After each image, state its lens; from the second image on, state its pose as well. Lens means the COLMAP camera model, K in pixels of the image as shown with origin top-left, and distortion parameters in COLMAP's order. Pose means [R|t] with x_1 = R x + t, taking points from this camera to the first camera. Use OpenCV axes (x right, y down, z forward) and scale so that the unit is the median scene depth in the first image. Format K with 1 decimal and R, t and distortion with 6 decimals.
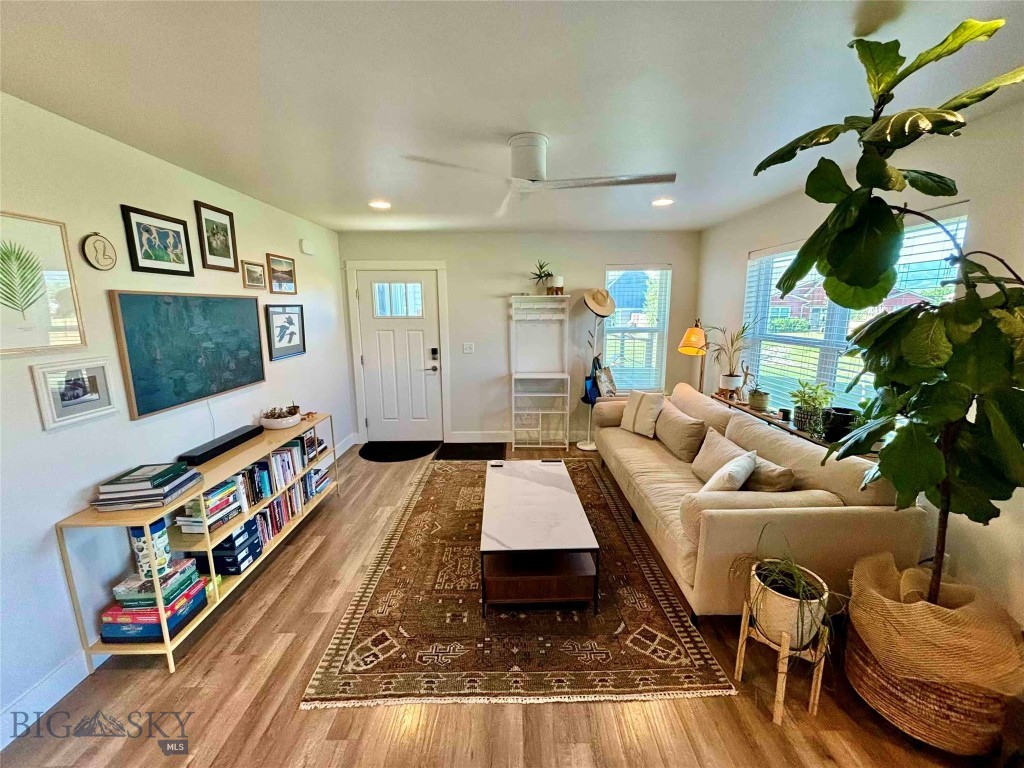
lens RADIAL K [[411.8, 0, 512.8], [0, 411.8, 381.9], [0, 0, 1]] dist [0.002534, -0.000290]
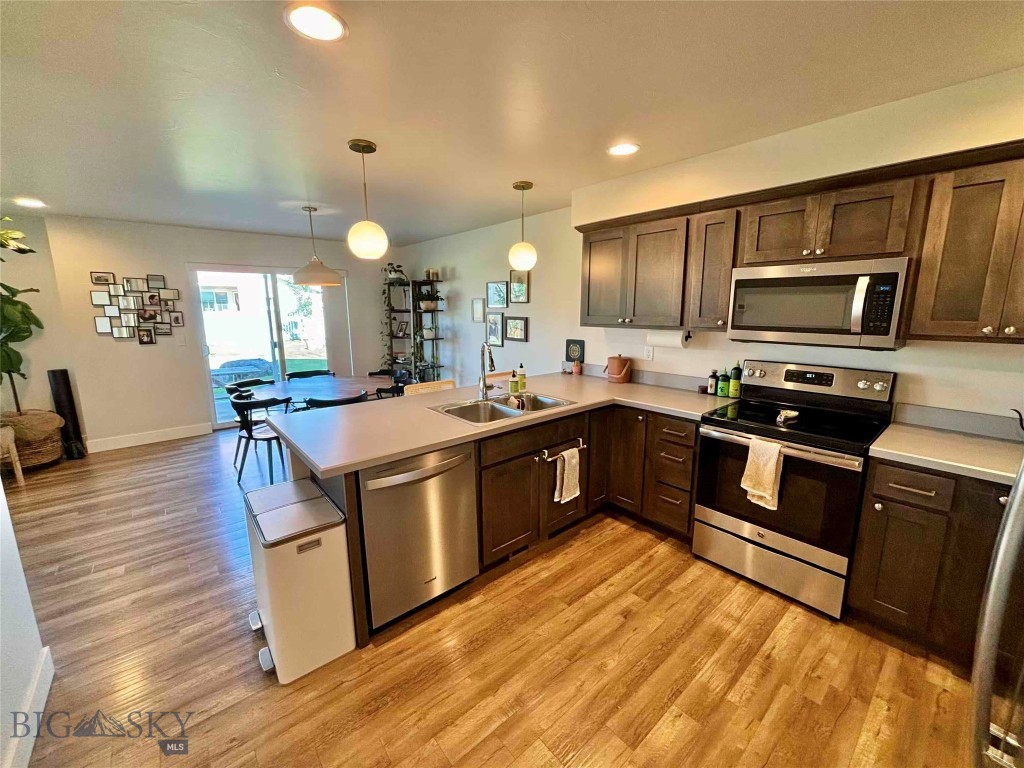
lens RADIAL K [[411.8, 0, 513.2], [0, 411.8, 382.0], [0, 0, 1]] dist [0.002534, -0.000290]
pose [[-0.646097, -0.130413, 0.752031, -1.724992], [0.143123, 0.947116, 0.287206, 0.020018], [-0.749716, 0.293196, -0.593264, 0.111833]]
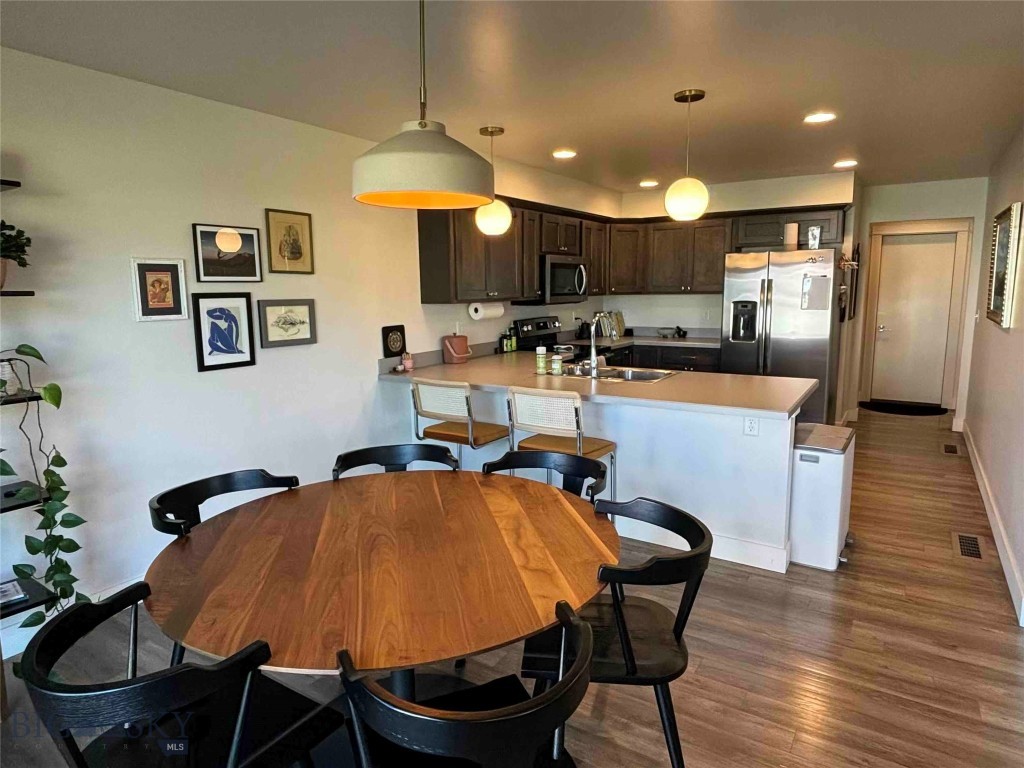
lens RADIAL K [[617.5, 0, 510.6], [0, 617.5, 378.6], [0, 0, 1]] dist [0.021759, -0.020649]
pose [[-0.550143, 0.137345, -0.823699, 0.540001], [-0.132268, 0.959599, 0.248346, 0.021059], [0.824529, 0.245575, -0.509750, 0.142530]]
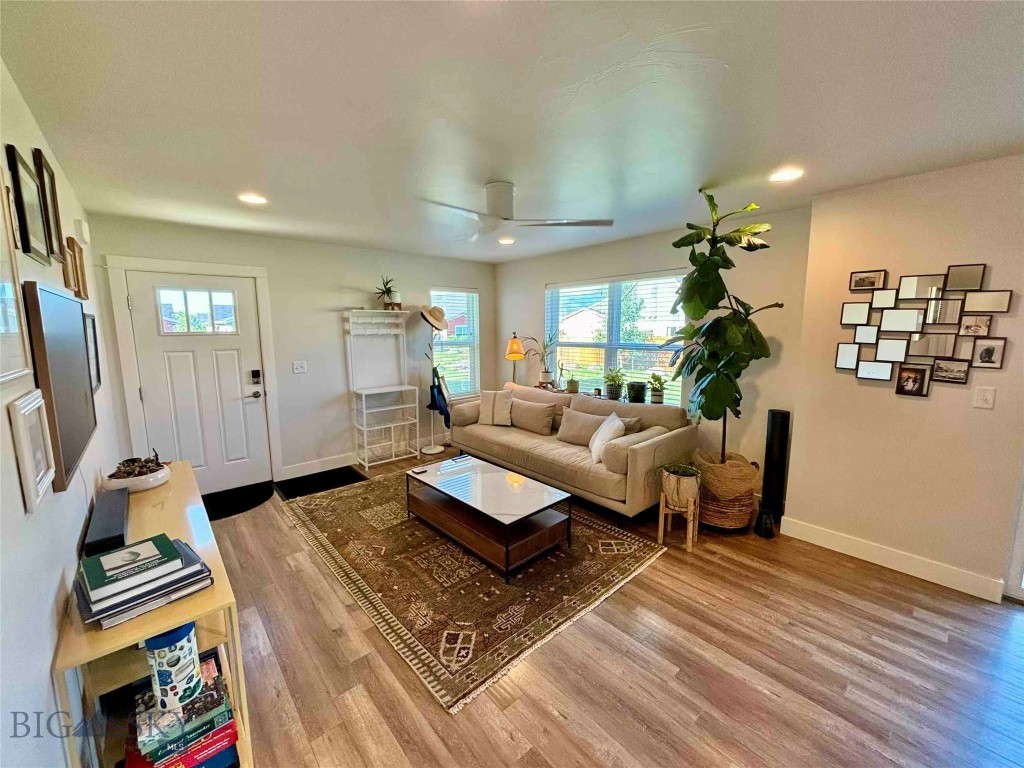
lens RADIAL K [[411.8, 0, 513.9], [0, 411.8, 381.4], [0, 0, 1]] dist [0.002534, -0.000290]
pose [[0.750583, -0.087360, 0.654976, -0.658794], [0.118306, 0.992972, -0.003133, 0.010045], [-0.650099, 0.079839, 0.755644, 0.060258]]
